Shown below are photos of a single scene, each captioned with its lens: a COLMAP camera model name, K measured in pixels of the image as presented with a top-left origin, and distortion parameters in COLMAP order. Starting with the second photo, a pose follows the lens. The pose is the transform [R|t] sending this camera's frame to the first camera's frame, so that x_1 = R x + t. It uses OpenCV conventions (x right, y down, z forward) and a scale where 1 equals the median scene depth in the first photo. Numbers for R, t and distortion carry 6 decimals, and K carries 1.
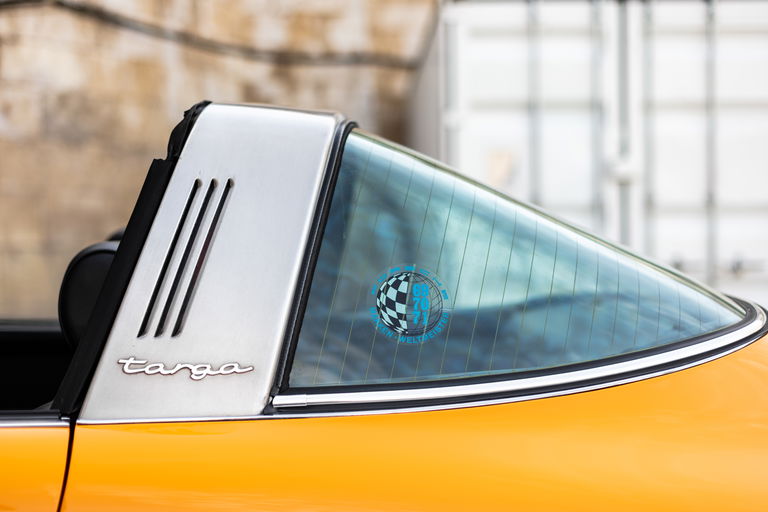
lens RADIAL K [[1294.2, 0, 384.0], [0, 1294.2, 256.0], [0, 0, 1]] dist [-0.170645, -0.073905]
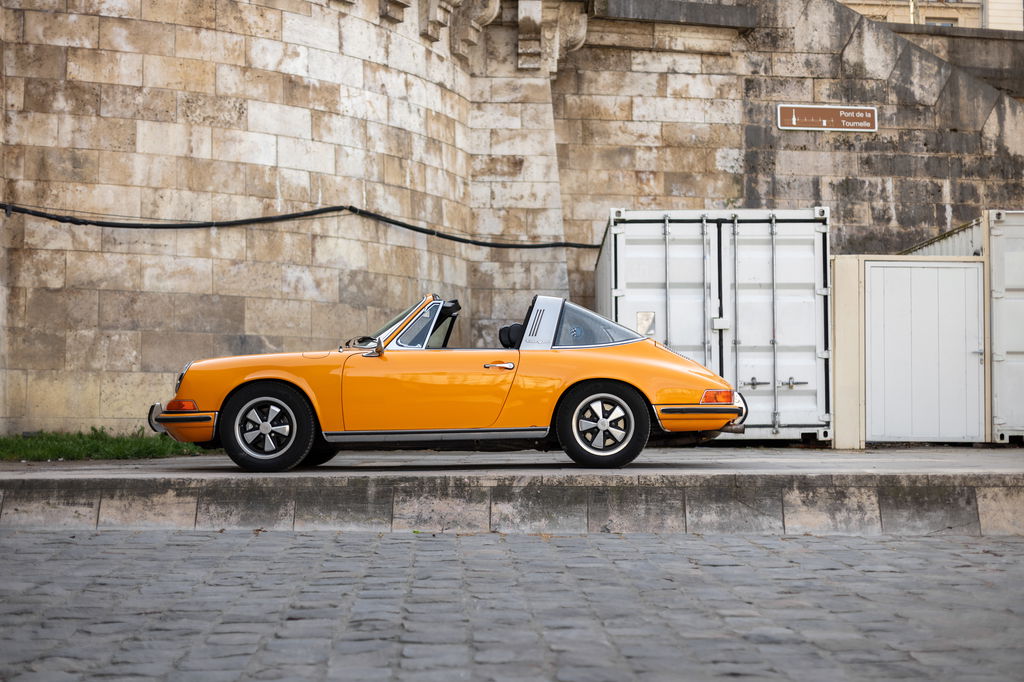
lens RADIAL K [[1590.5, 0, 488.0], [0, 1590.5, 340.7], [0, 0, 1]] dist [0.004170, -0.121872]
pose [[0.998339, 0.007091, -0.057168, 0.005685], [-0.011097, 0.997482, -0.070050, 0.097780], [0.056527, 0.070568, 0.995904, -1.023166]]
